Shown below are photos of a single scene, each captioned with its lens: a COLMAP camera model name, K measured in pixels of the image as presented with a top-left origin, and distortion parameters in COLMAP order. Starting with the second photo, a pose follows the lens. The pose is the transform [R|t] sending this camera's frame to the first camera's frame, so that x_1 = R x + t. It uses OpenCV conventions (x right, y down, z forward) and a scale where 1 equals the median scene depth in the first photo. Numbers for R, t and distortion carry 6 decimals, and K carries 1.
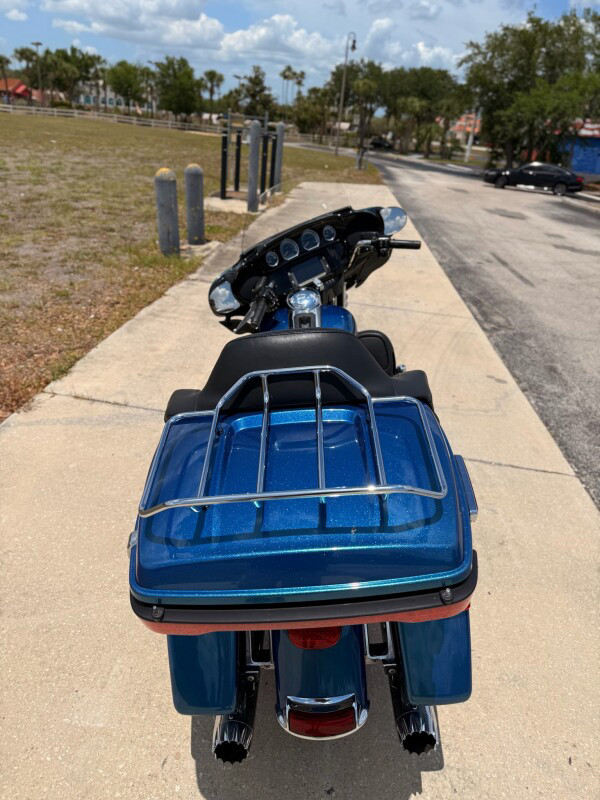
lens RADIAL K [[564.6, 0, 300.0], [0, 564.6, 400.0], [0, 0, 1]] dist [-0.001987, 0.007706]
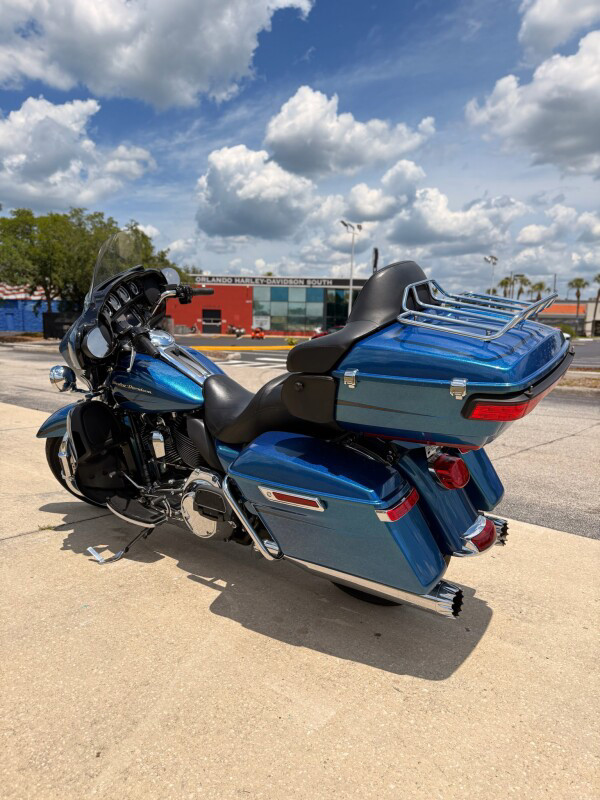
lens RADIAL K [[564.6, 0, 300.0], [0, 564.6, 400.0], [0, 0, 1]] dist [-0.001987, 0.007706]
pose [[0.584370, -0.192704, 0.788275, -0.527914], [0.385665, 0.920630, -0.060845, 0.071647], [-0.713984, 0.339566, 0.612308, 0.153963]]
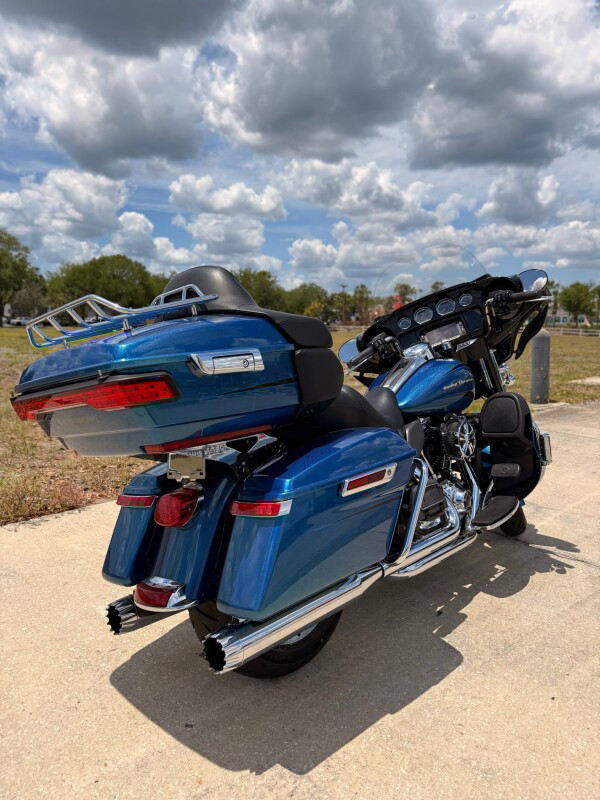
lens RADIAL K [[564.6, 0, 300.0], [0, 564.6, 400.0], [0, 0, 1]] dist [-0.001987, 0.007706]
pose [[0.747068, 0.002051, -0.664744, 0.422762], [-0.231311, 0.938304, -0.257062, 0.179163], [0.623205, 0.345805, 0.701451, 0.111209]]
